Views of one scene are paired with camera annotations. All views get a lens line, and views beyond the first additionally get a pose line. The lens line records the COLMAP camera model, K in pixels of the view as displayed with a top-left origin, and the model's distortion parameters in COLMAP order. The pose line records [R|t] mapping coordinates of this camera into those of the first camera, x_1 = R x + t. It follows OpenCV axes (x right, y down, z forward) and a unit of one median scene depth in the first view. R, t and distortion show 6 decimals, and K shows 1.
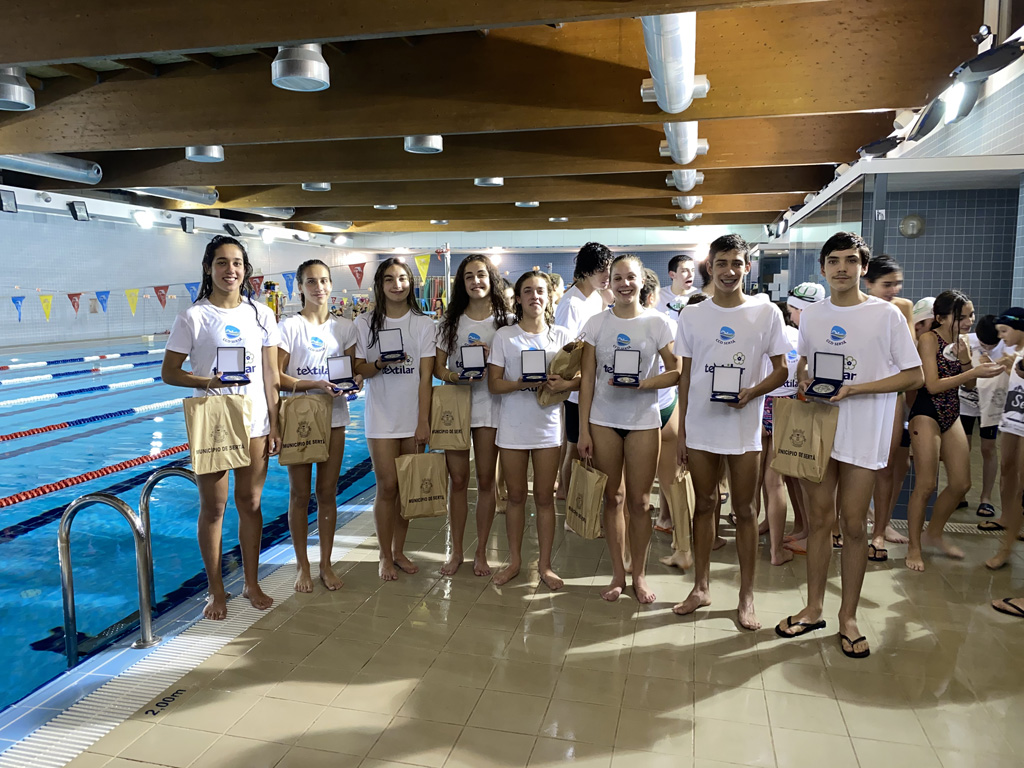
lens RADIAL K [[783.8, 0, 499.1], [0, 783.8, 376.9], [0, 0, 1]] dist [0.010263, -0.014483]
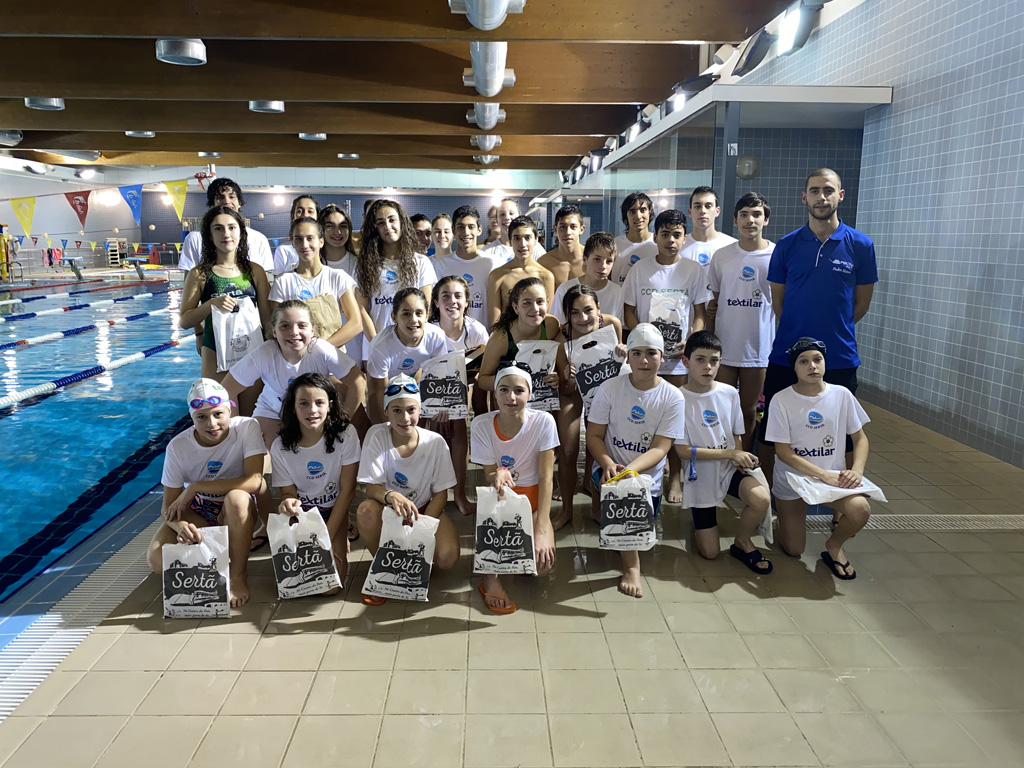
lens RADIAL K [[793.3, 0, 499.9], [0, 793.3, 370.1], [0, 0, 1]] dist [-0.032136, 0.049937]
pose [[0.965270, -0.035426, 0.258840, -0.001059], [0.020747, 0.998029, 0.059222, -0.009770], [-0.260427, -0.051795, 0.964103, 0.112990]]
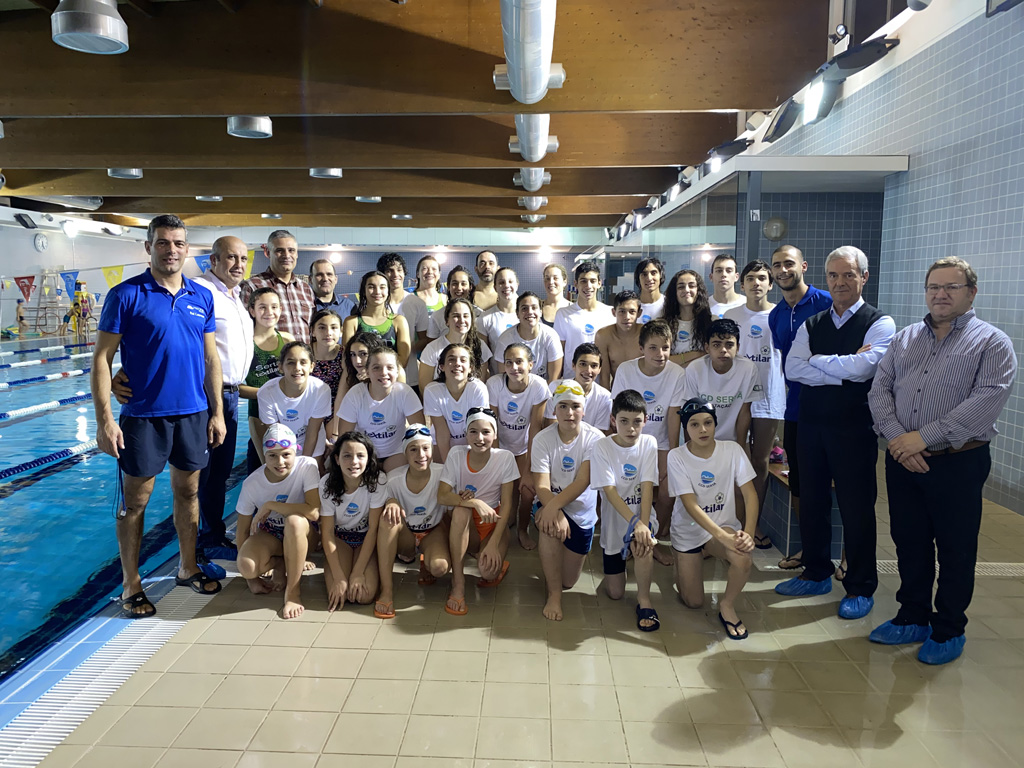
lens RADIAL K [[783.8, 0, 499.1], [0, 783.8, 376.9], [0, 0, 1]] dist [0.010263, -0.014483]
pose [[0.980020, -0.018296, 0.198055, -0.001374], [0.018360, 0.999830, 0.001516, -0.011416], [-0.198049, 0.002150, 0.980190, 0.079409]]
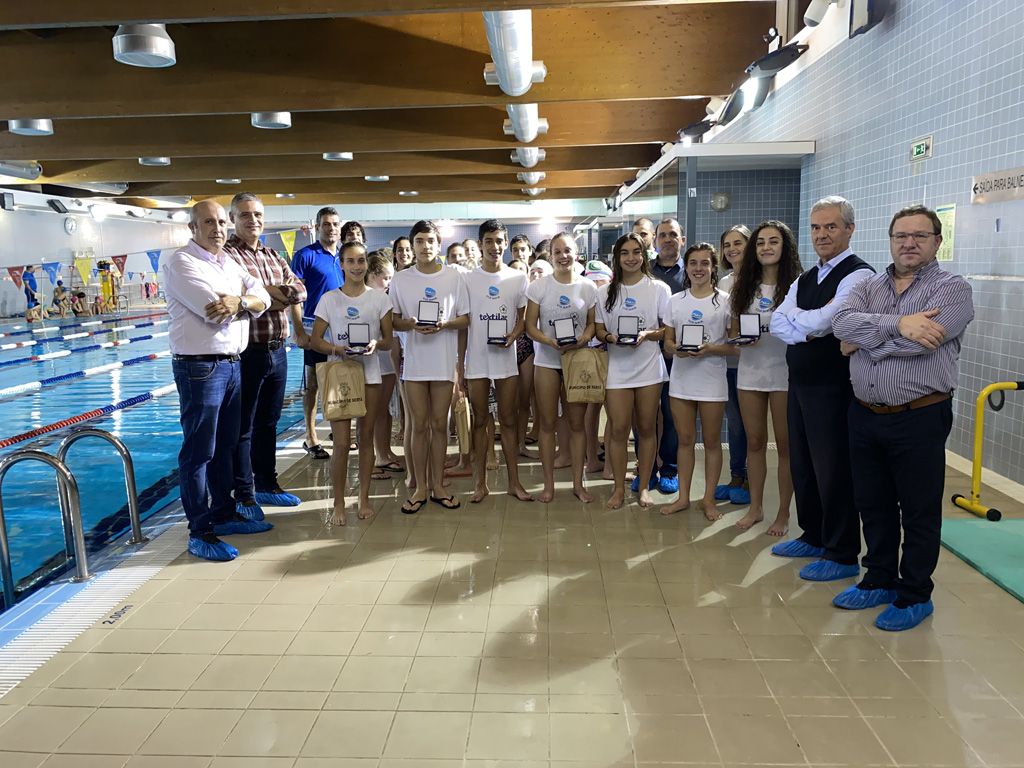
lens RADIAL K [[784.0, 0, 508.4], [0, 784.0, 373.6], [0, 0, 1]] dist [0.036335, -0.073699]
pose [[0.979889, -0.047553, 0.193795, -0.010792], [0.042038, 0.998588, 0.032471, 0.006651], [-0.195066, -0.023671, 0.980504, -0.052176]]
